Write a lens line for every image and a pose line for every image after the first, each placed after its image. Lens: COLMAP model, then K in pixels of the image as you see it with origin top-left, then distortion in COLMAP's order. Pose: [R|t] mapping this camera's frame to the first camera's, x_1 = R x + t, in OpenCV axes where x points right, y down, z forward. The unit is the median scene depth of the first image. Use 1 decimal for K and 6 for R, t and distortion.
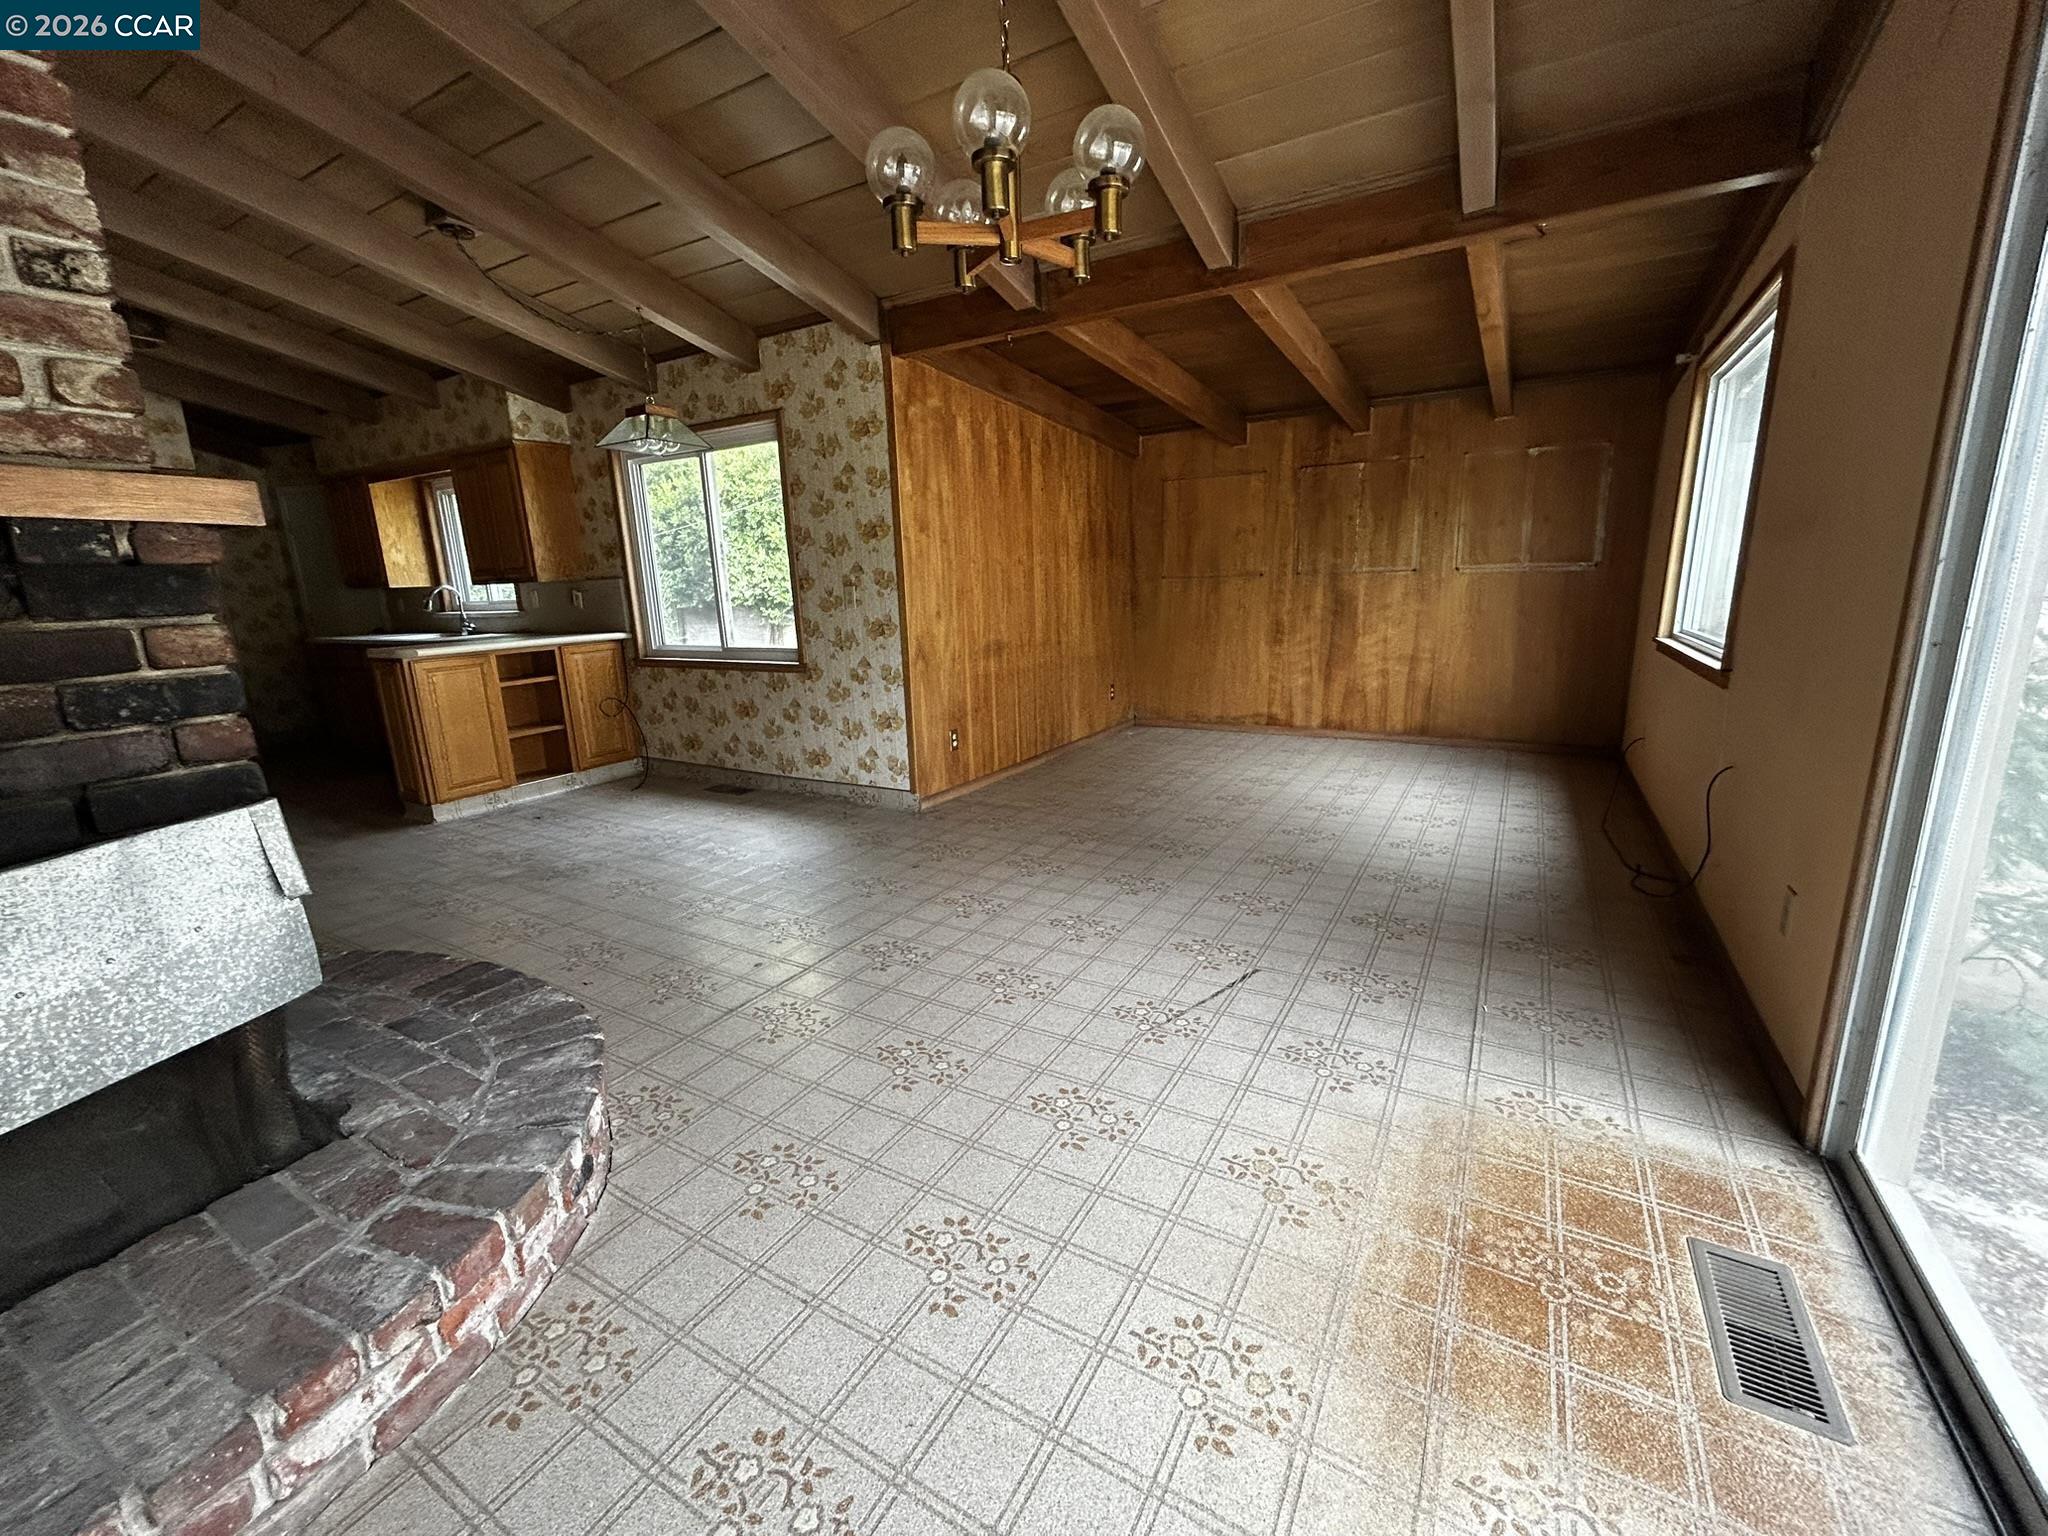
lens RADIAL K [[834.1, 0, 1026.0], [0, 834.1, 764.7], [0, 0, 1]] dist [0.000991, 0.000100]
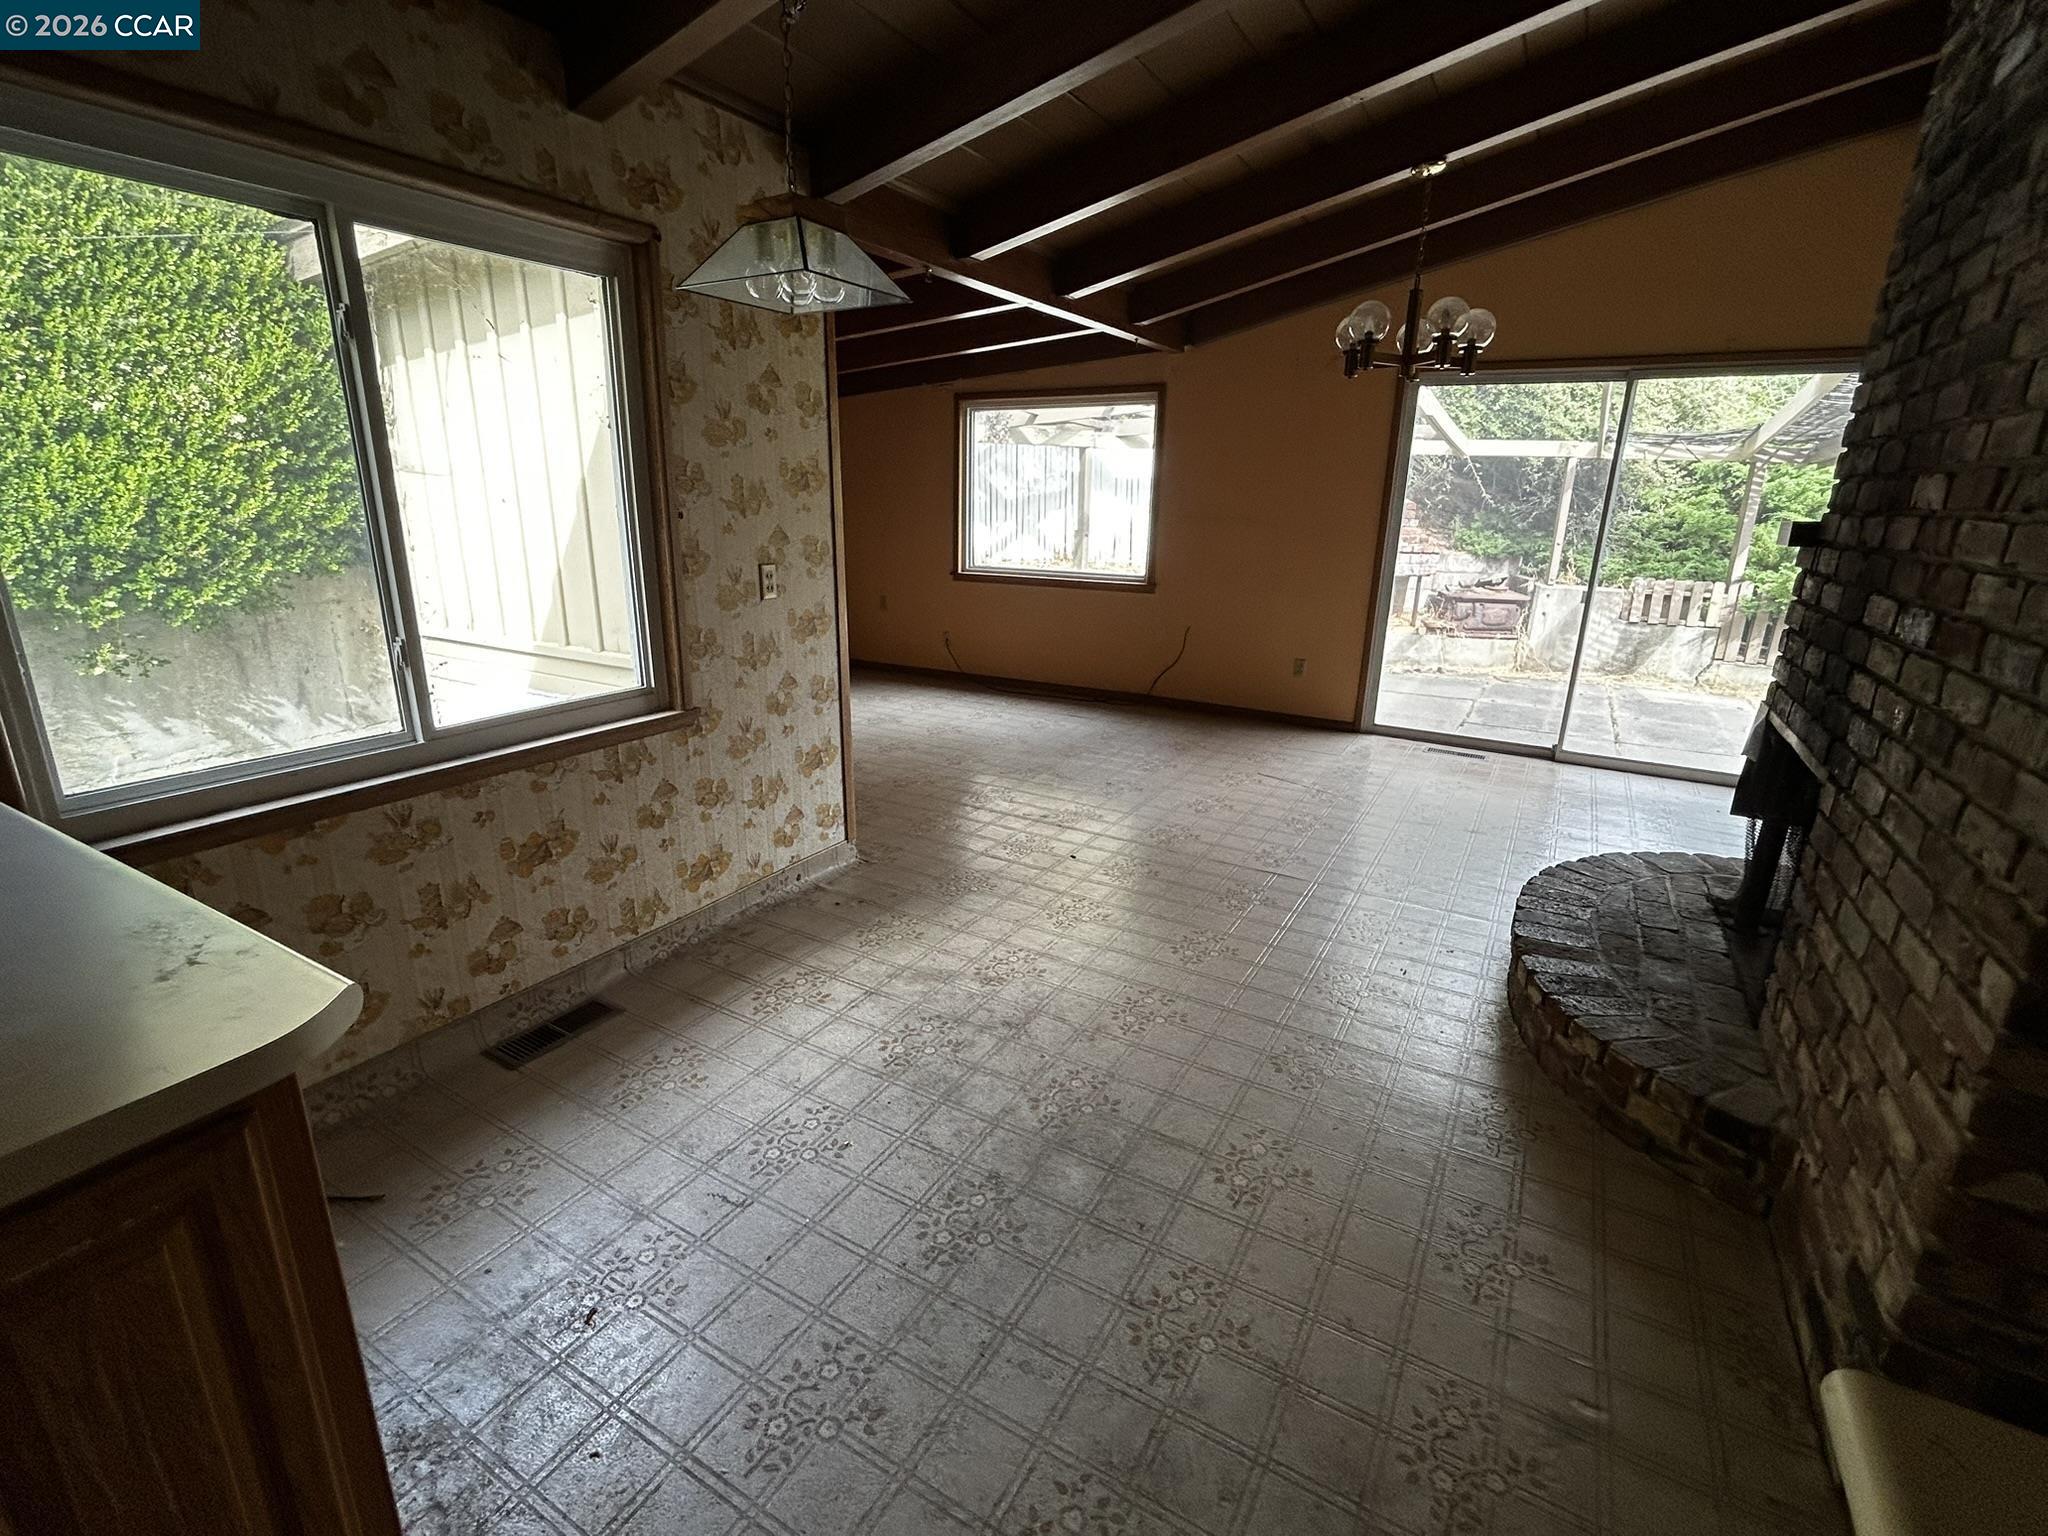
lens RADIAL K [[920.0, 0, 1018.3], [0, 920.0, 760.0], [0, 0, 1]] dist [0.011833, 0.000117]
pose [[0.011144, -0.249921, 0.968202, -0.885140], [0.212178, 0.946804, 0.241955, -0.195250], [-0.977167, 0.202735, 0.063579, 0.774194]]
